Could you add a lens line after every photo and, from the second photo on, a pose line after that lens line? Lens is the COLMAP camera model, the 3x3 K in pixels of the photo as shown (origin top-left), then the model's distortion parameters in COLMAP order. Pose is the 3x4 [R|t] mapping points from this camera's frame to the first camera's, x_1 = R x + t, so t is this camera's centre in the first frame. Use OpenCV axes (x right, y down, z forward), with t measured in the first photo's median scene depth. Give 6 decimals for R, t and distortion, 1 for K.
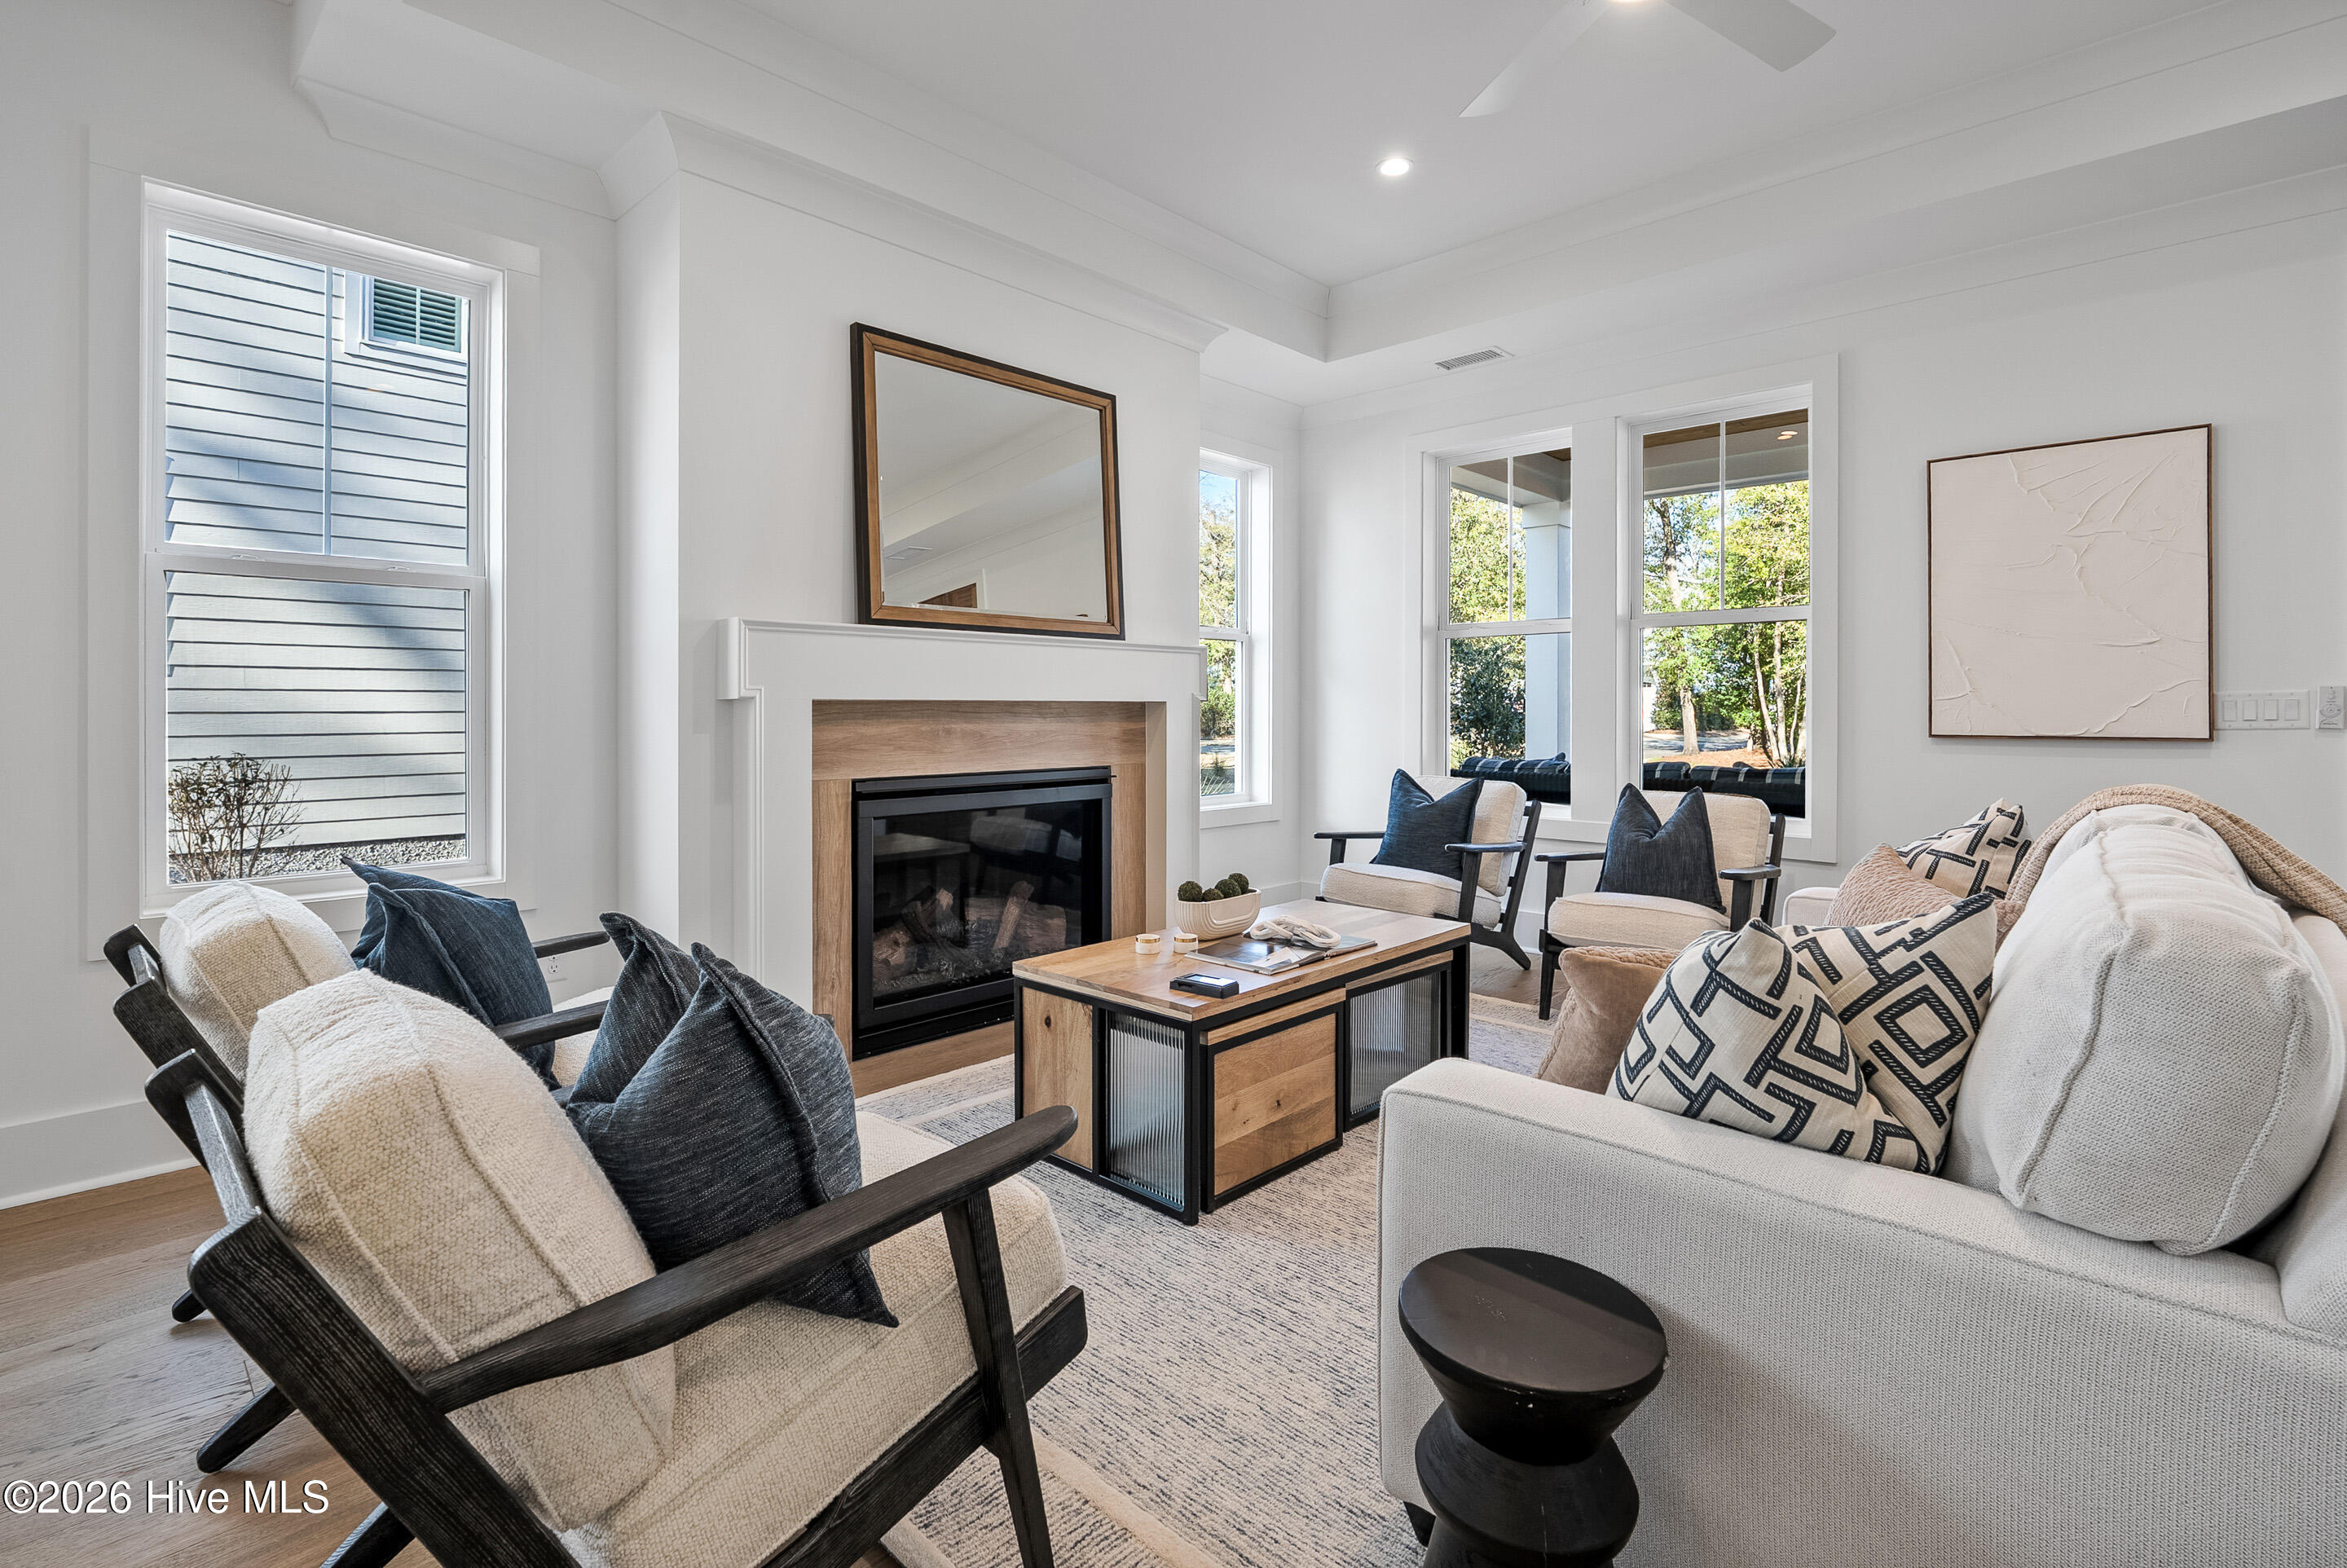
lens RADIAL K [[1078.2, 0, 1186.4], [0, 1078.2, 705.8], [0, 0, 1]] dist [-0.011839, 0.005000]
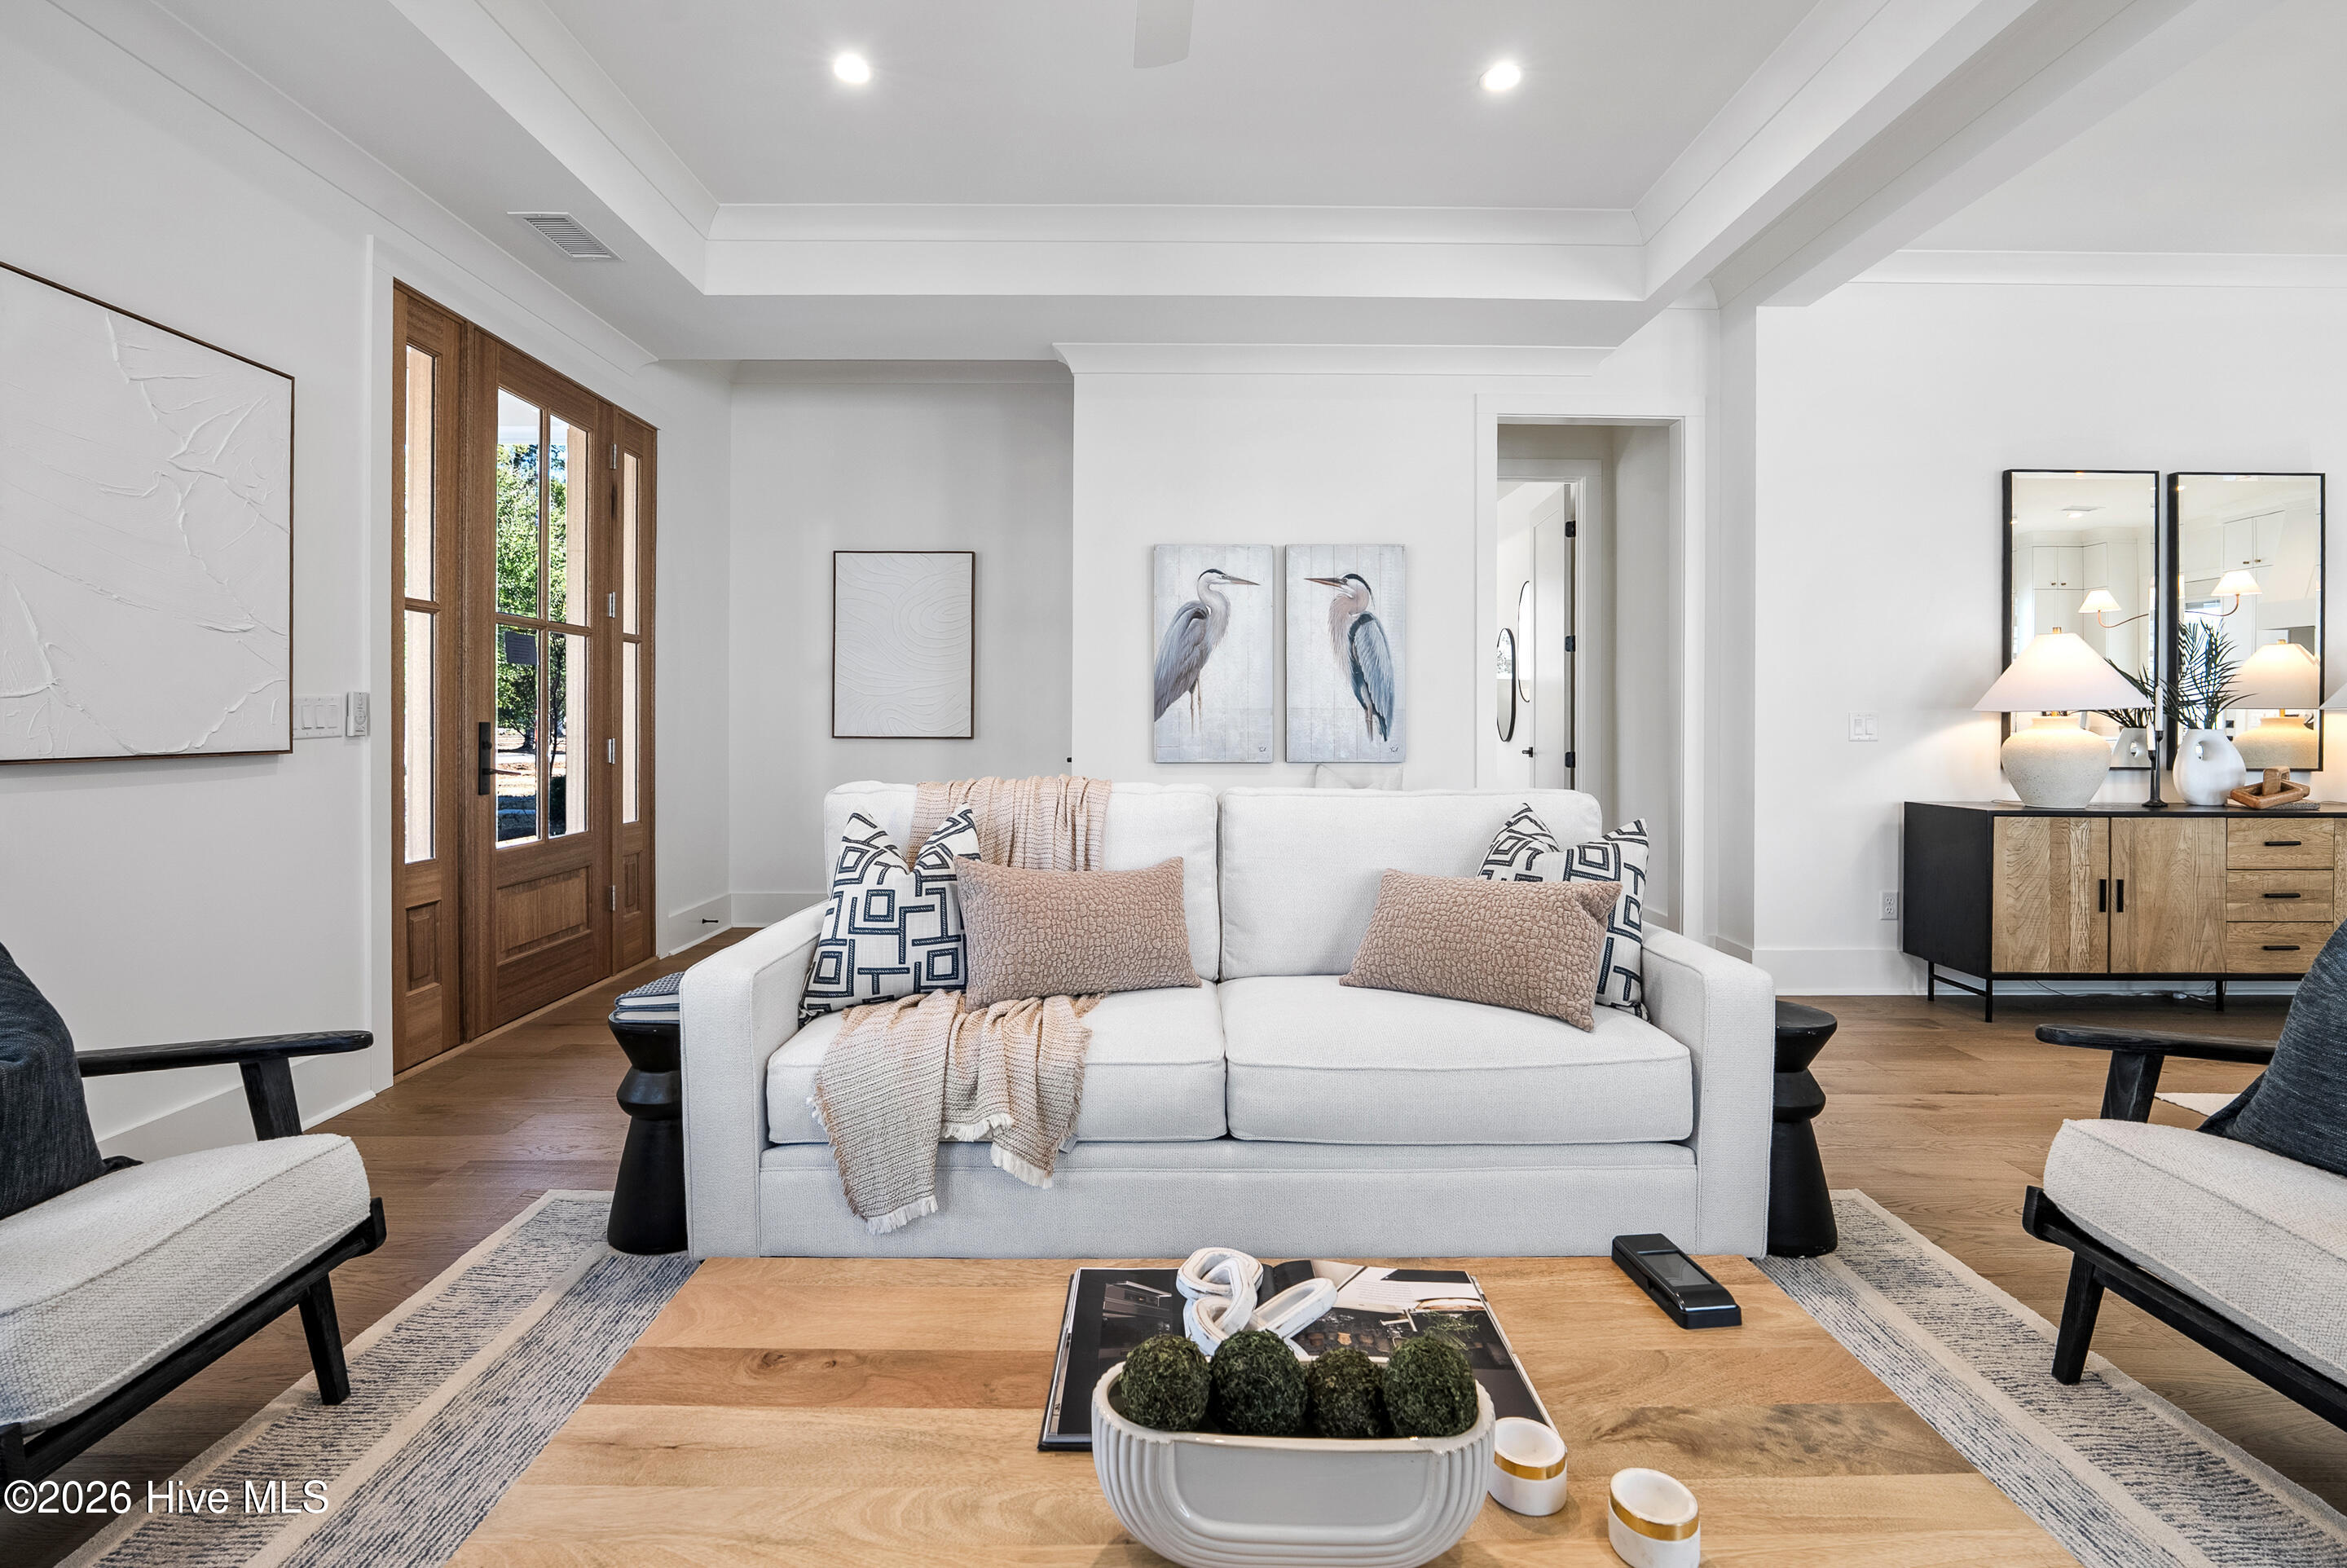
lens RADIAL K [[1078.2, 0, 1138.7], [0, 1078.2, 730.3], [0, 0, 1]] dist [-0.011839, 0.005000]
pose [[-0.689779, -0.009131, 0.723962, -0.106571], [-0.007084, 0.999958, 0.005863, 0.005626], [-0.723985, -0.001084, -0.689815, 1.172494]]
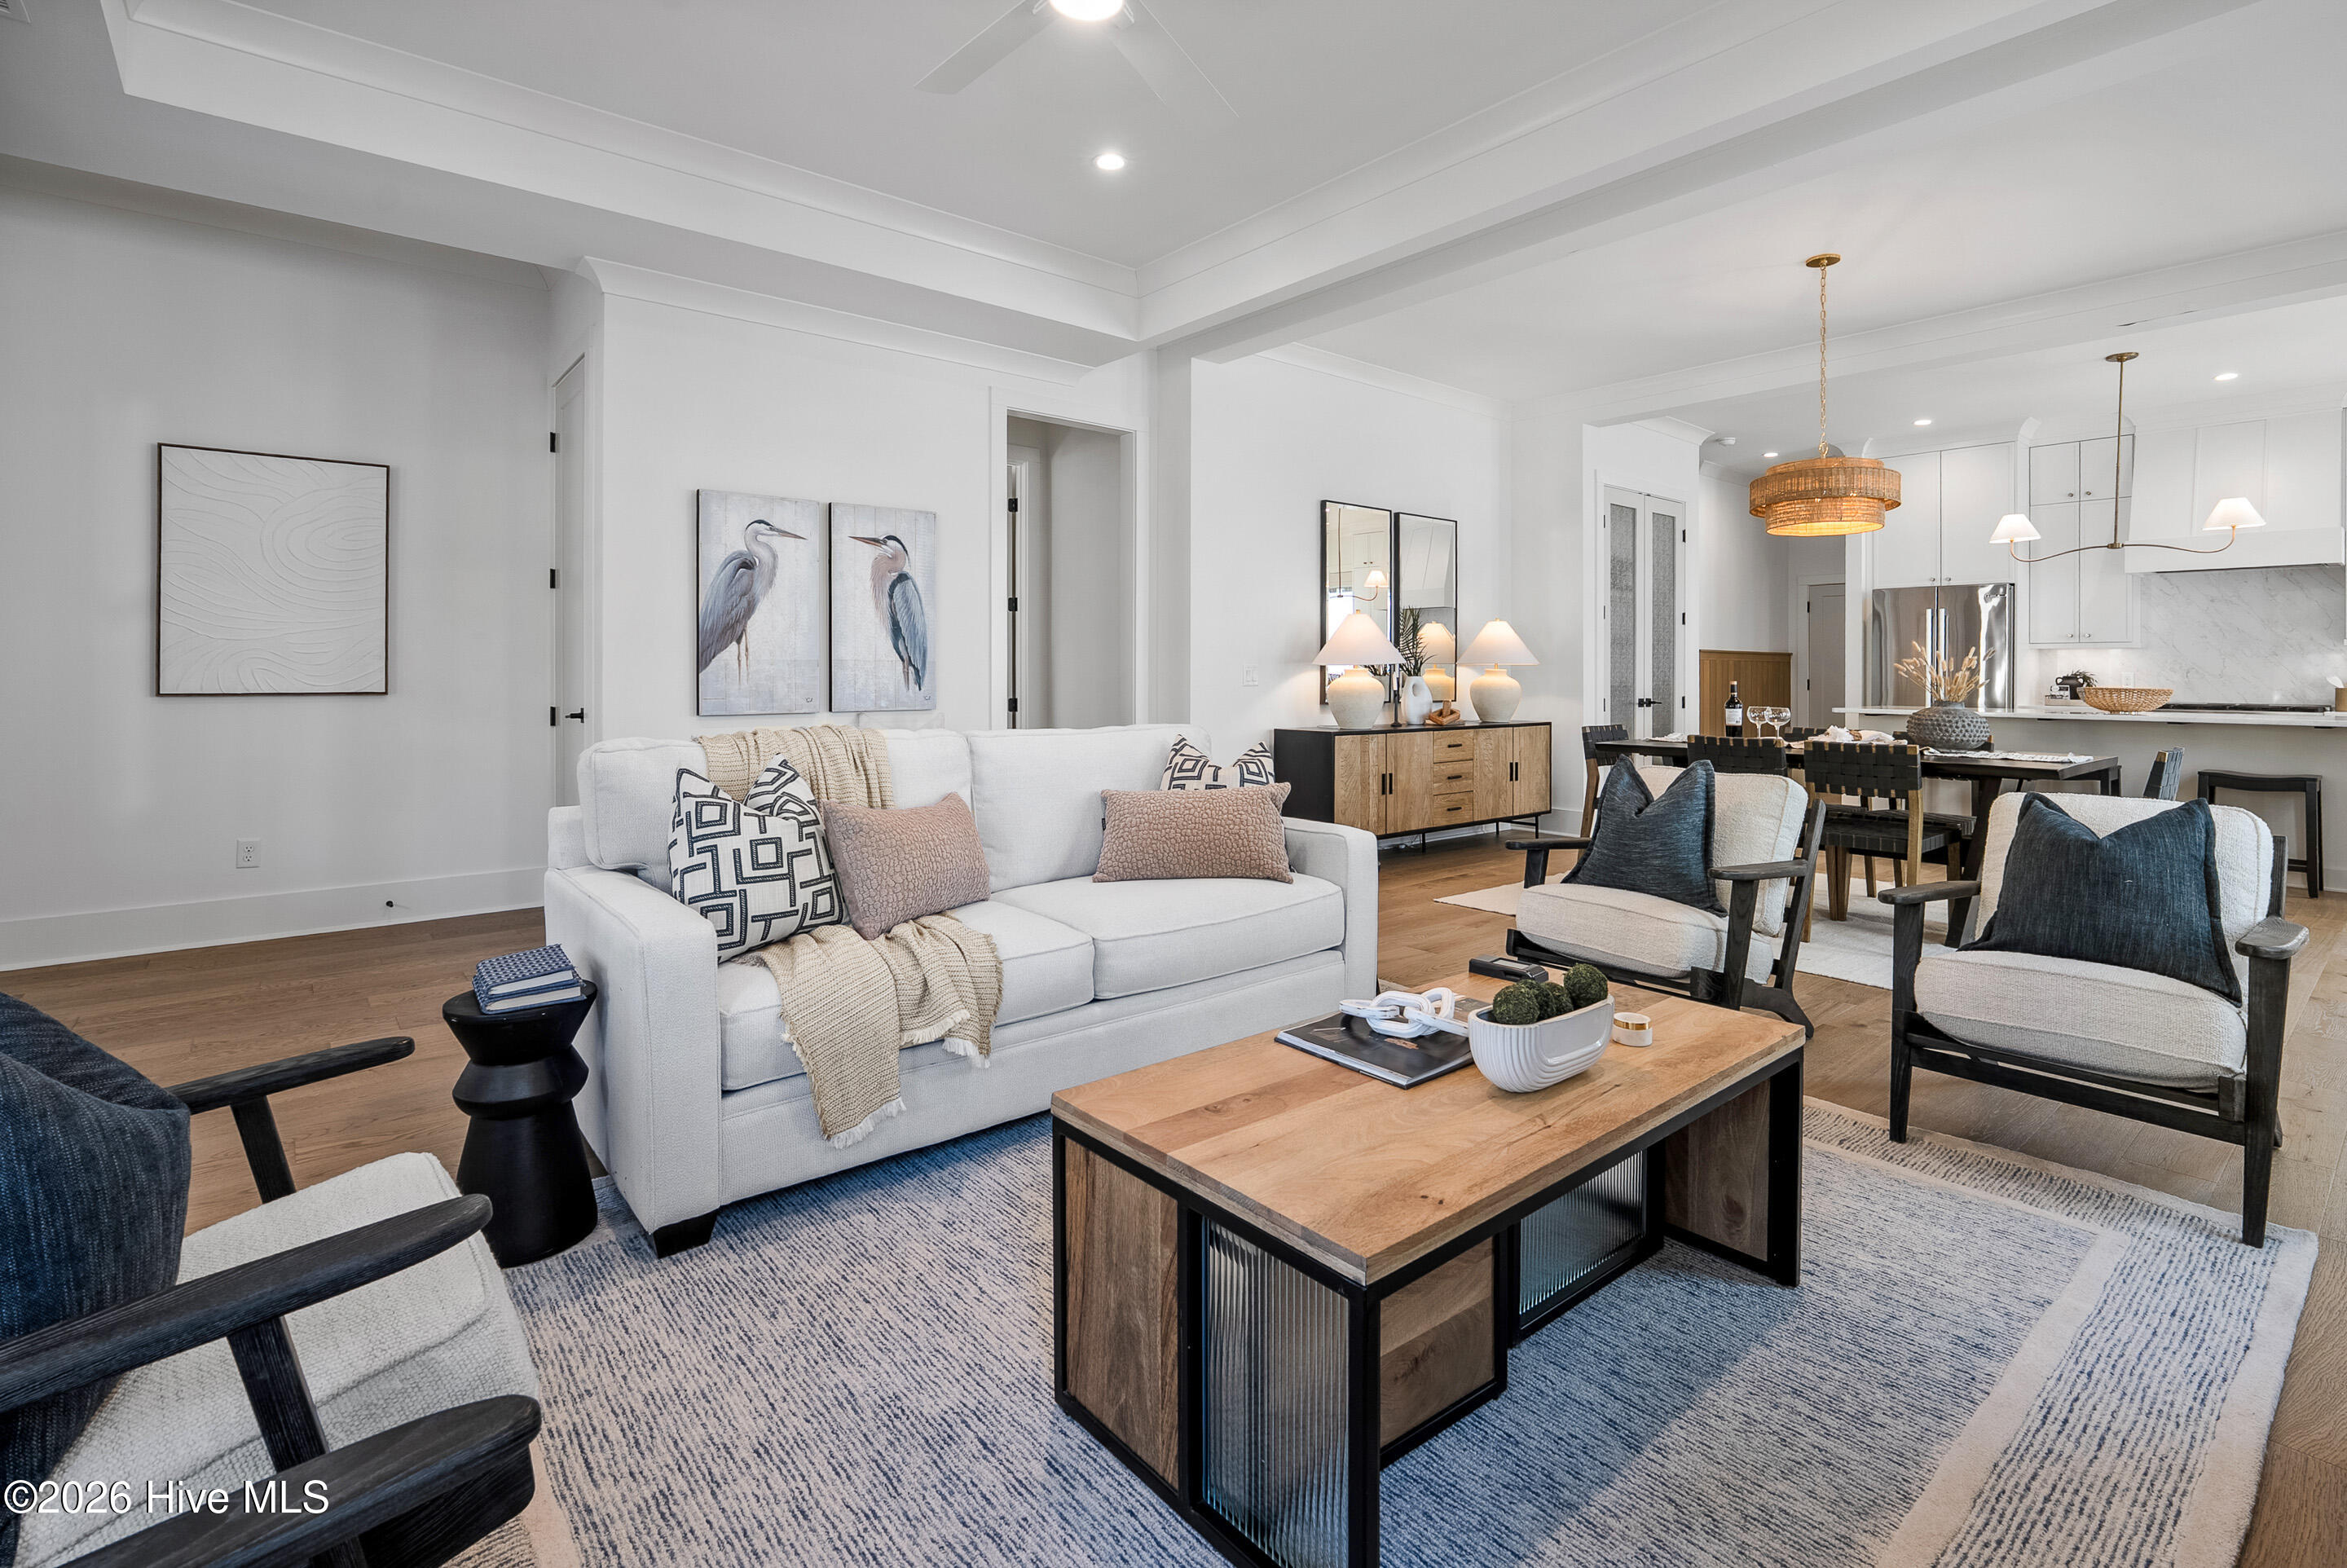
lens RADIAL K [[1078.2, 0, 1195.6], [0, 1078.2, 684.5], [0, 0, 1]] dist [-0.011839, 0.005000]
pose [[-0.992898, -0.004227, 0.118892, 0.121760], [-0.003448, 0.999971, 0.006758, 0.005481], [-0.118917, 0.006300, -0.992884, 1.464457]]
